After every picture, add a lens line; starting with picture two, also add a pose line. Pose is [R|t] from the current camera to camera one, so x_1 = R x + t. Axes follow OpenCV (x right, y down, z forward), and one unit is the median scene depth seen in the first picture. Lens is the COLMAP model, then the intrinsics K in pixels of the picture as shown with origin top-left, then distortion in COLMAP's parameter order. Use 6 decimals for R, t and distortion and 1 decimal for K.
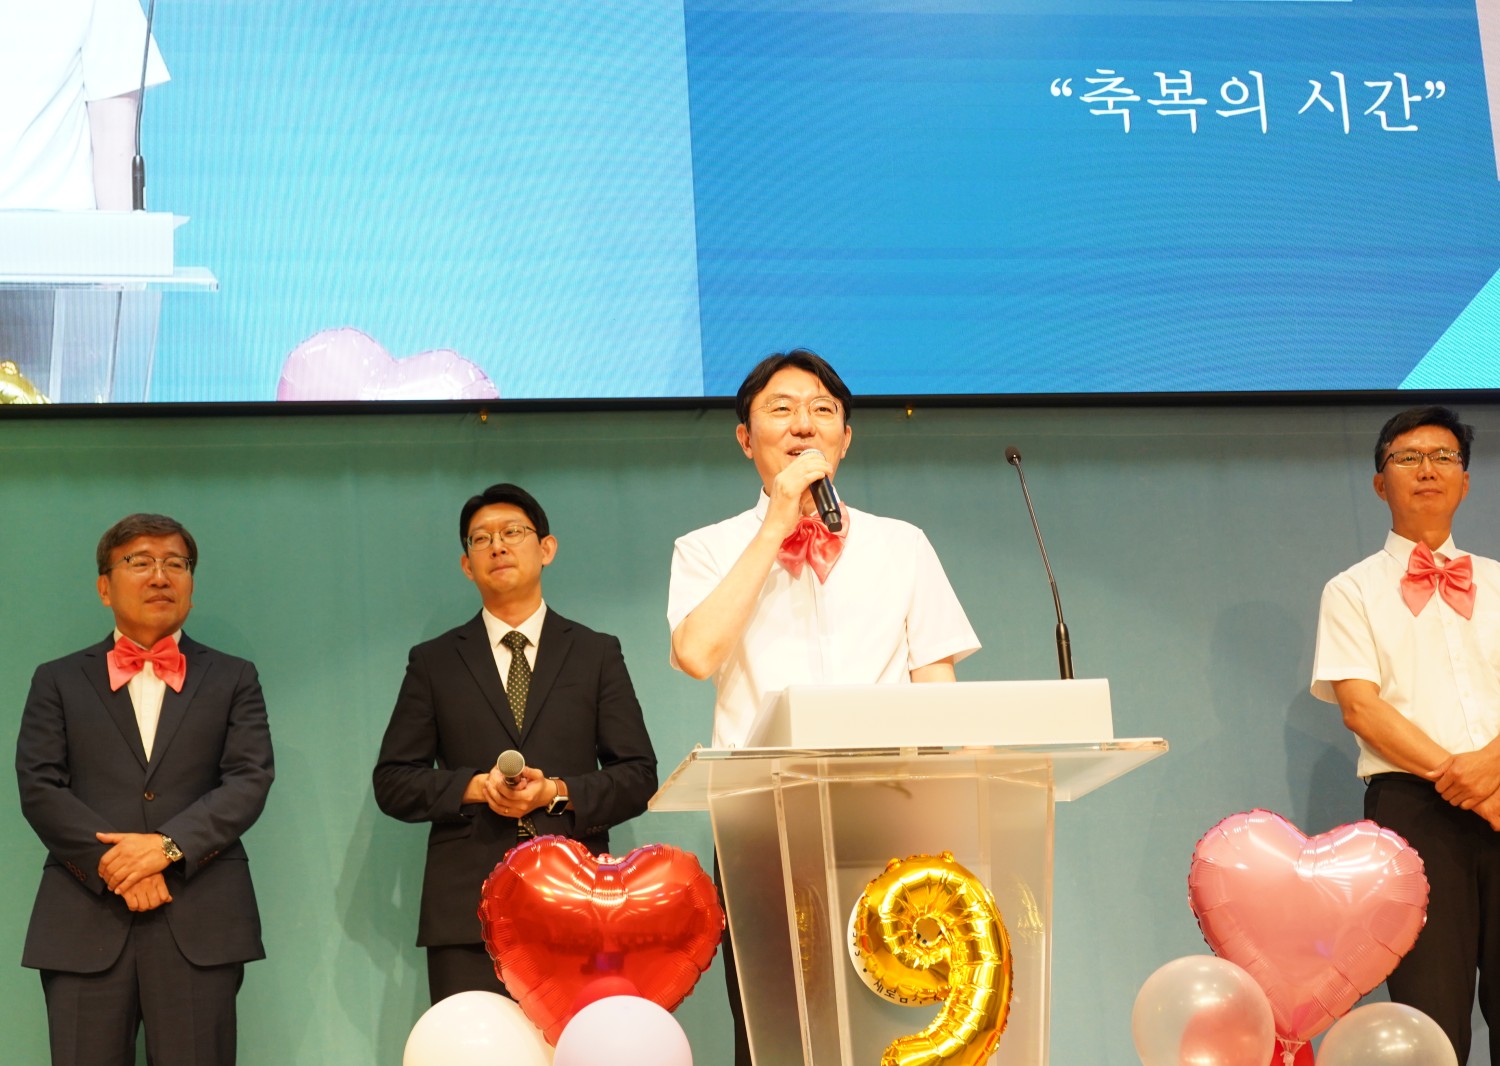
lens RADIAL K [[2224.6, 0, 750.0], [0, 2224.6, 533.0], [0, 0, 1]] dist [0.016474, 0.048013]
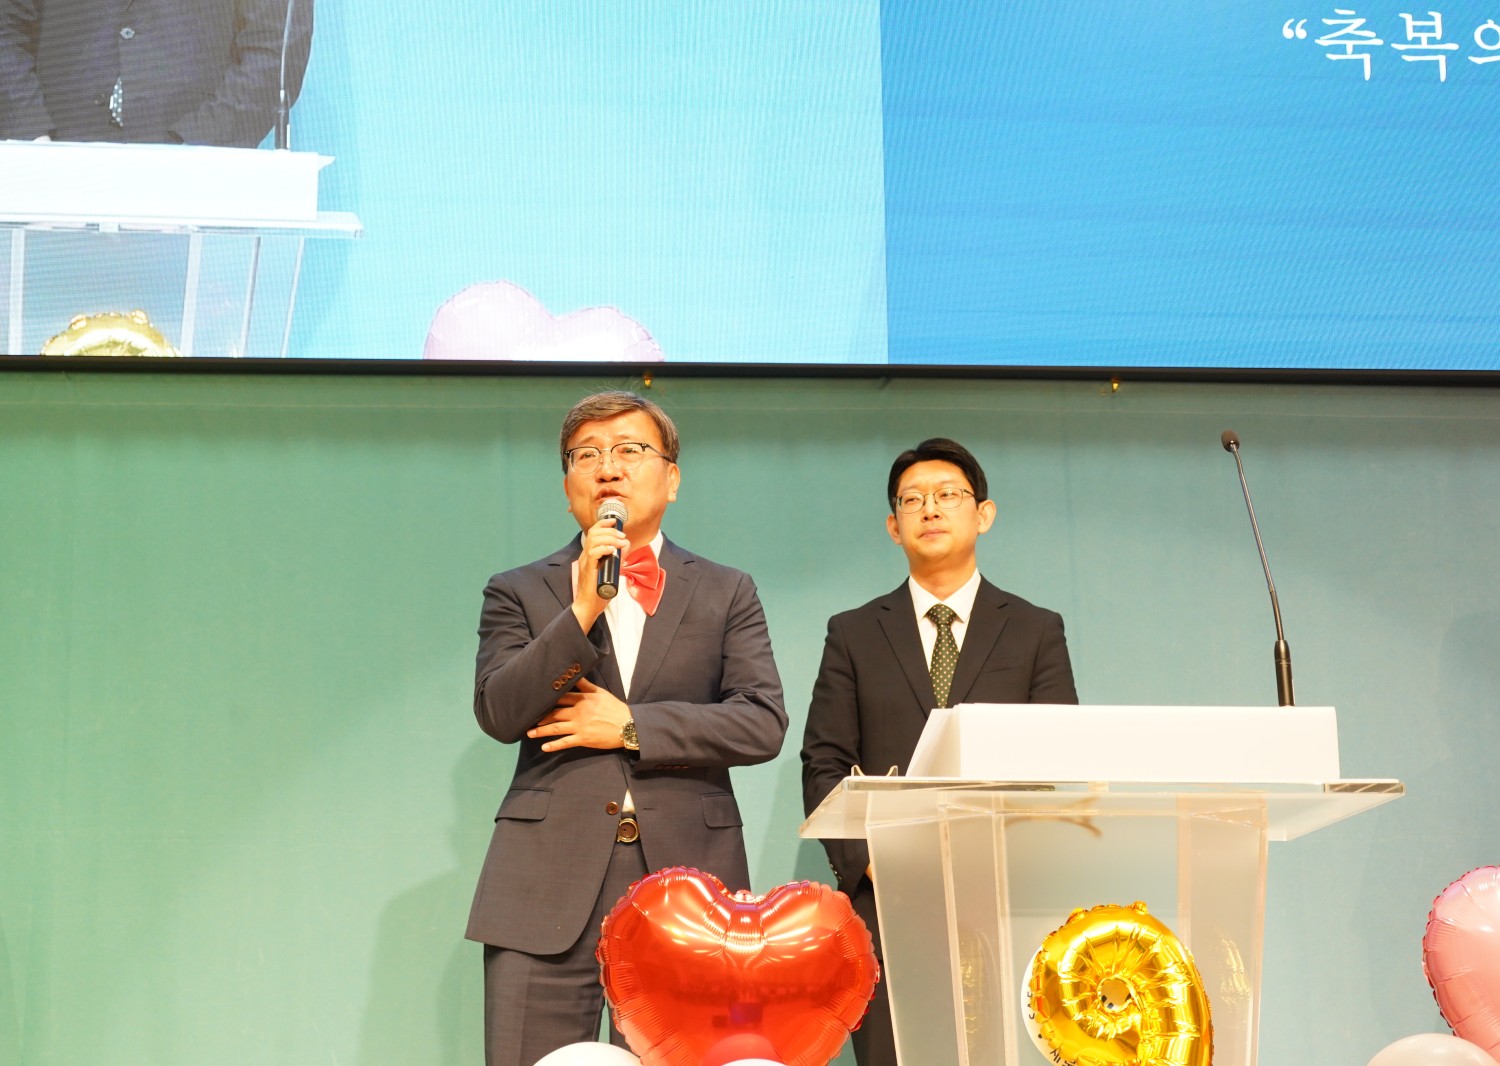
lens RADIAL K [[2297.4, 0, 809.4], [0, 2297.4, 530.5], [0, 0, 1]] dist [0.017554, -0.009029]
pose [[0.997776, 0.025724, -0.061489, 0.011950], [-0.024965, 0.999603, 0.013082, -0.008602], [0.061801, -0.011518, 0.998022, 0.106212]]
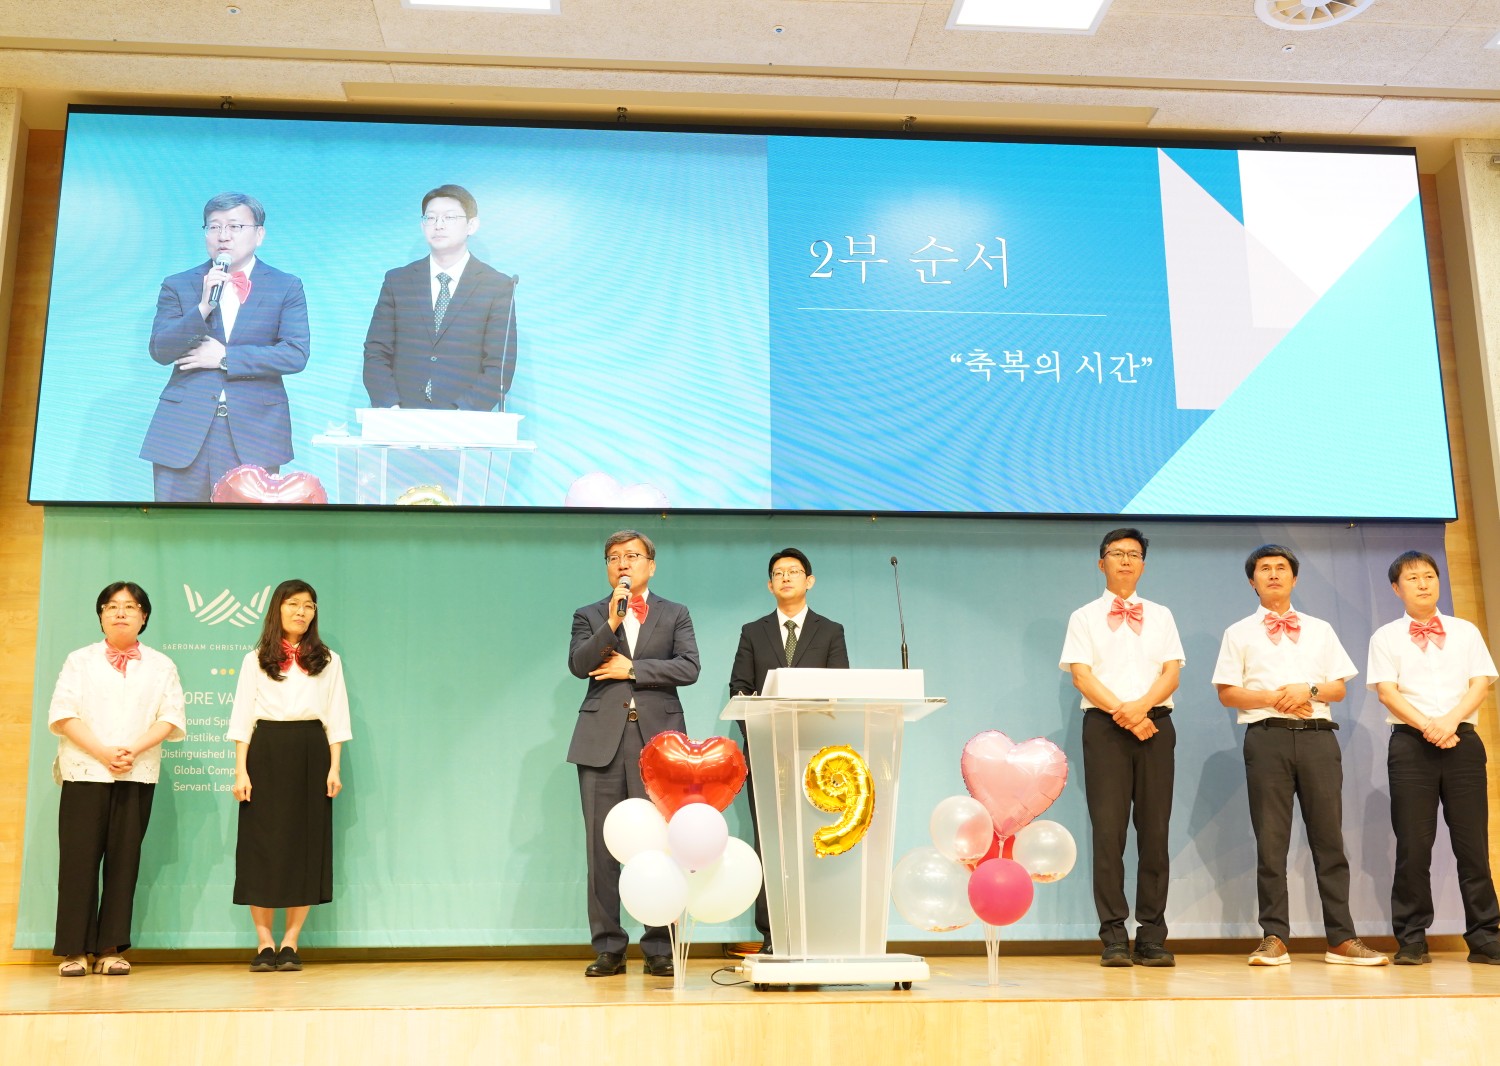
lens RADIAL K [[1261.5, 0, 750.0], [0, 1261.5, 533.0], [0, 0, 1]] dist [-0.009505, 0.009832]
pose [[0.997107, 0.027142, -0.070993, 0.073630], [-0.027582, 0.999606, -0.005225, -0.058465], [0.070823, 0.007168, 0.997463, -0.264555]]
